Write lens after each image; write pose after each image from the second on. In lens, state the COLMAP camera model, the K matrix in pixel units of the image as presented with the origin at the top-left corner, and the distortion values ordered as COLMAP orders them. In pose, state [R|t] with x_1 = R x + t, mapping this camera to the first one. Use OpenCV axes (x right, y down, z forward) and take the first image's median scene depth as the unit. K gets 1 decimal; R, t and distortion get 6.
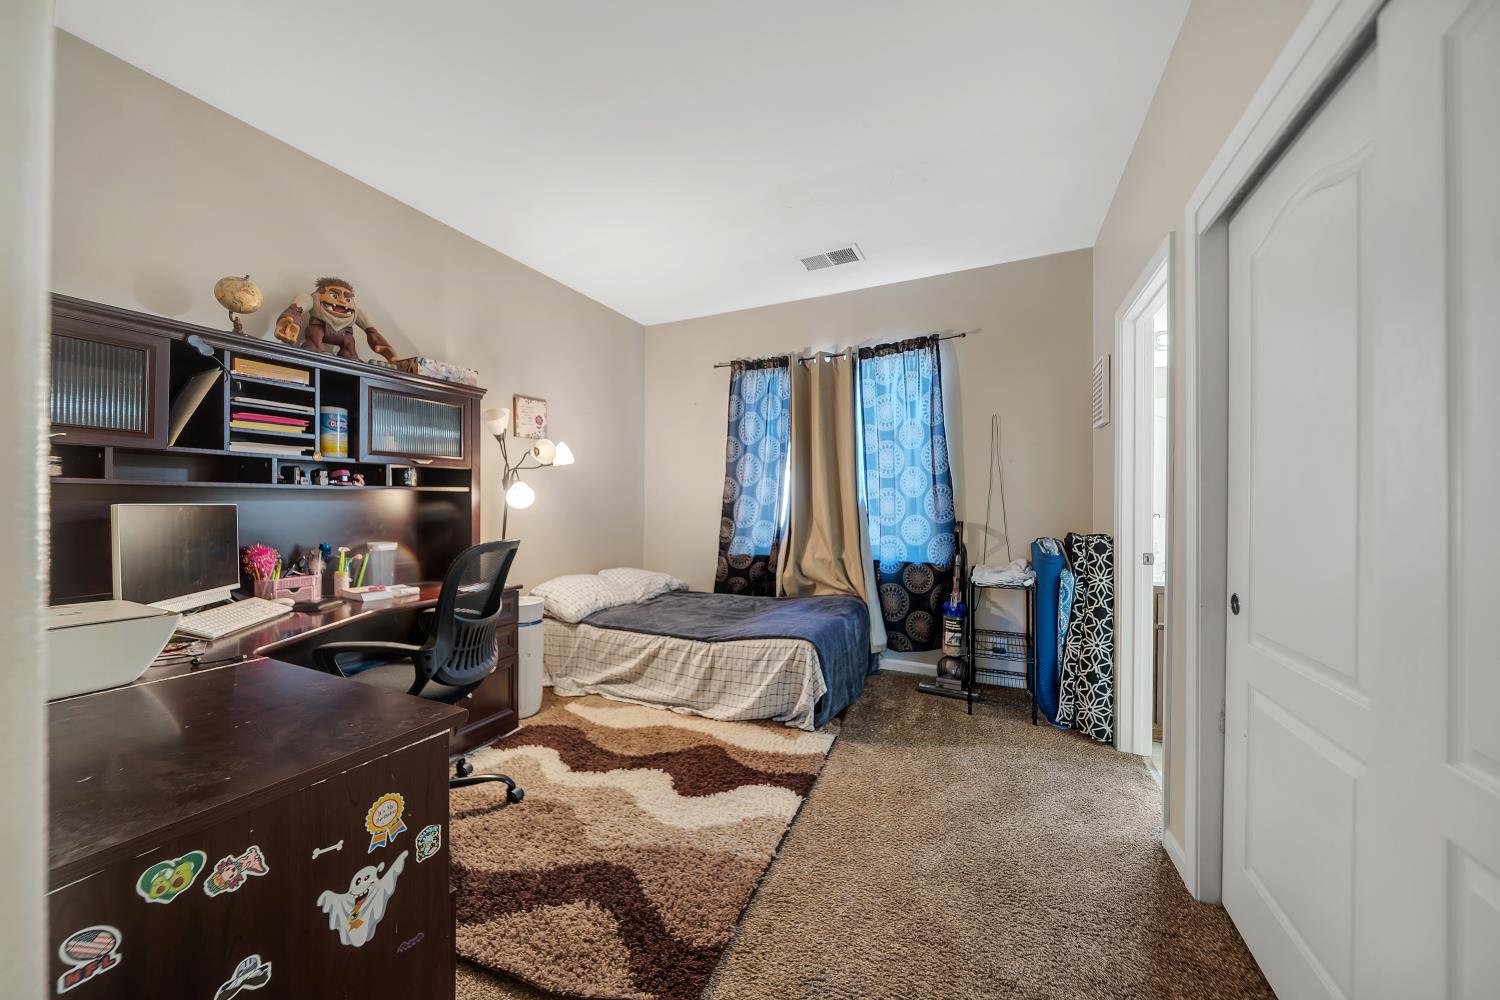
lens RADIAL K [[518.3, 0, 748.1], [0, 518.3, 503.8], [0, 0, 1]] dist [-0.000615, -0.000160]
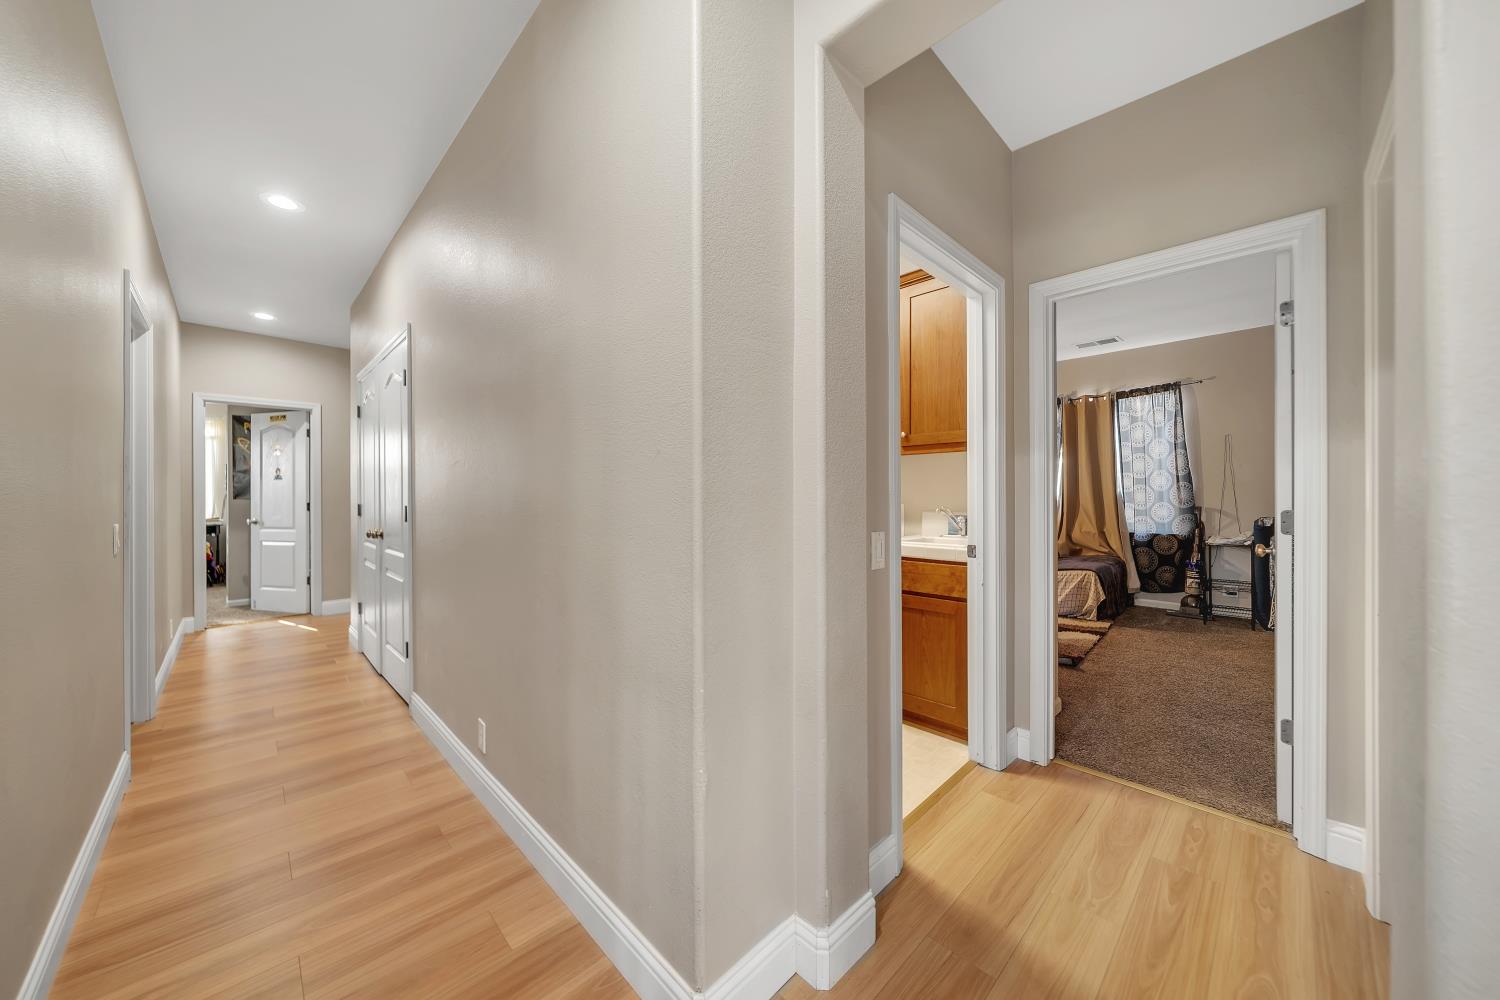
lens RADIAL K [[518.3, 0, 752.4], [0, 518.3, 495.8], [0, 0, 1]] dist [-0.000615, -0.000160]
pose [[0.938824, -0.006243, -0.344341, -0.278742], [0.006531, 0.999979, -0.000325, -0.005149], [0.344336, -0.001943, 0.938845, -0.826728]]
